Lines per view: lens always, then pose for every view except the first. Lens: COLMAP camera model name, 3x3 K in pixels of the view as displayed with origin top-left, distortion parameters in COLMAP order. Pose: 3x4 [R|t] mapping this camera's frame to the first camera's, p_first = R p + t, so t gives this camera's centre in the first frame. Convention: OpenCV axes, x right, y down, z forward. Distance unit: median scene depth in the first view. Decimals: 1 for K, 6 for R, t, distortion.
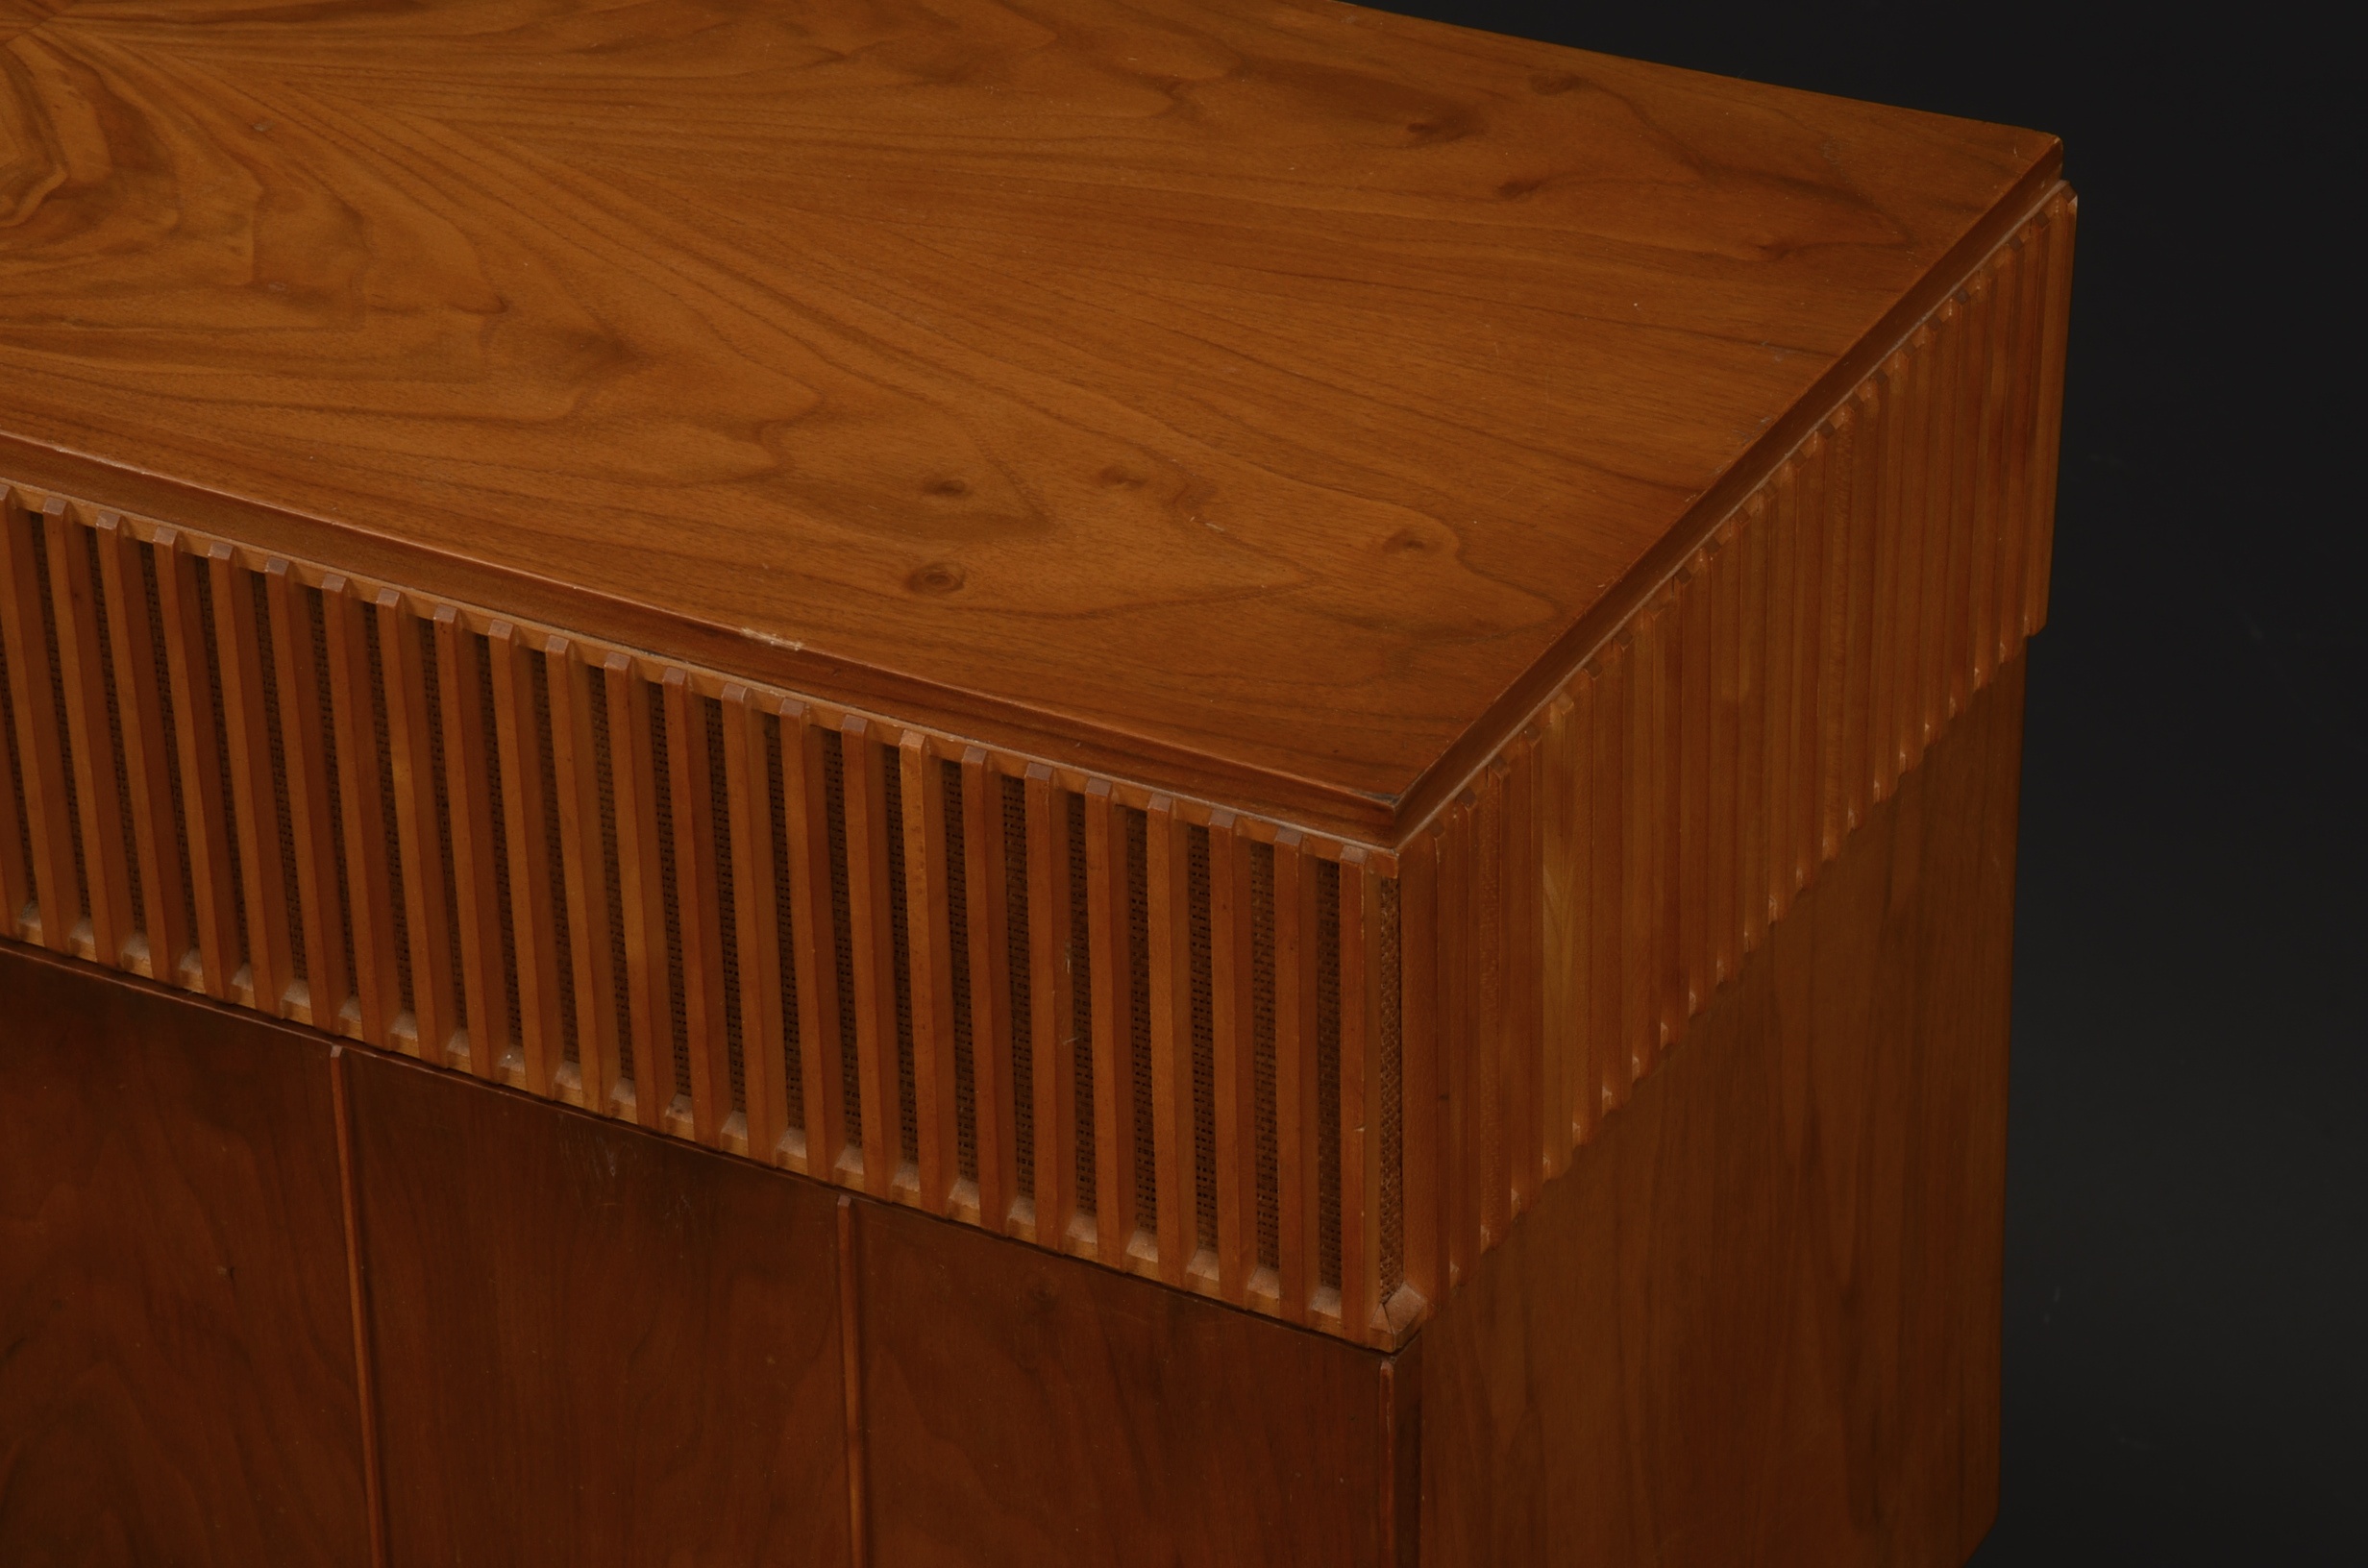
lens RADIAL K [[6430.5, 0, 1184.0], [0, 6430.5, 784.0], [0, 0, 1]] dist [0.568200, 0.185109]
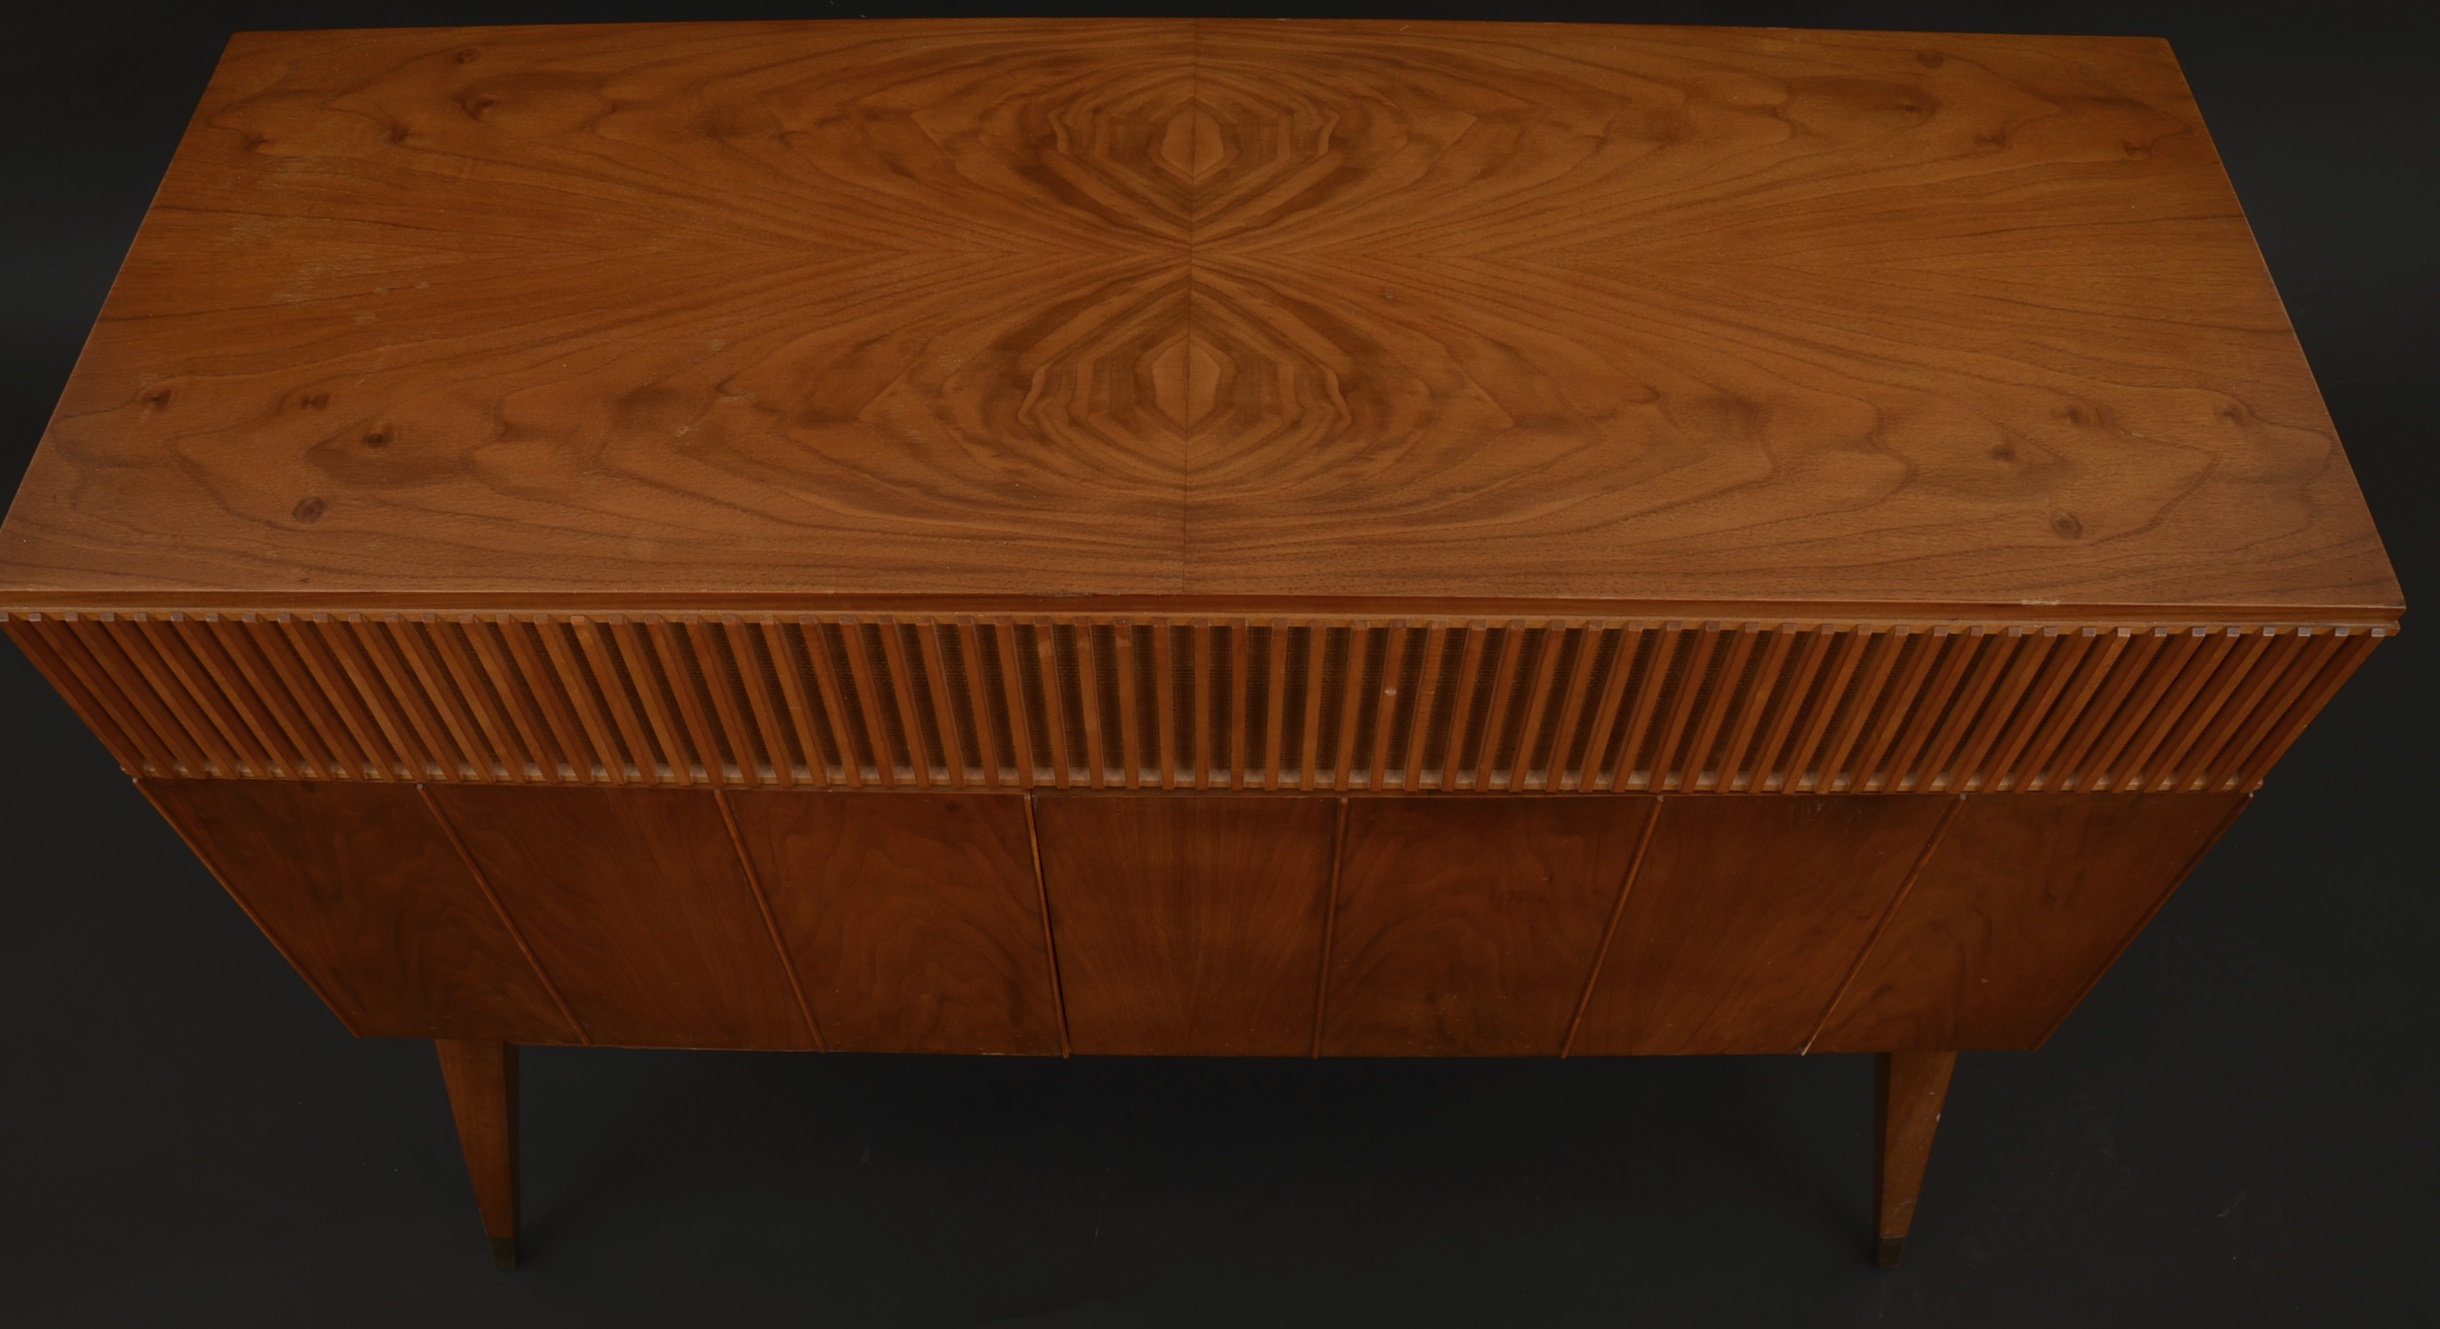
lens RADIAL K [[1937.1, 0, 1220.0], [0, 1937.1, 664.5], [0, 0, 1]] dist [-0.181932, 0.144643]
pose [[0.874987, -0.386354, 0.291767, -0.381179], [0.229006, 0.861242, 0.453673, -0.267693], [-0.426560, -0.330142, 0.842053, 0.590933]]
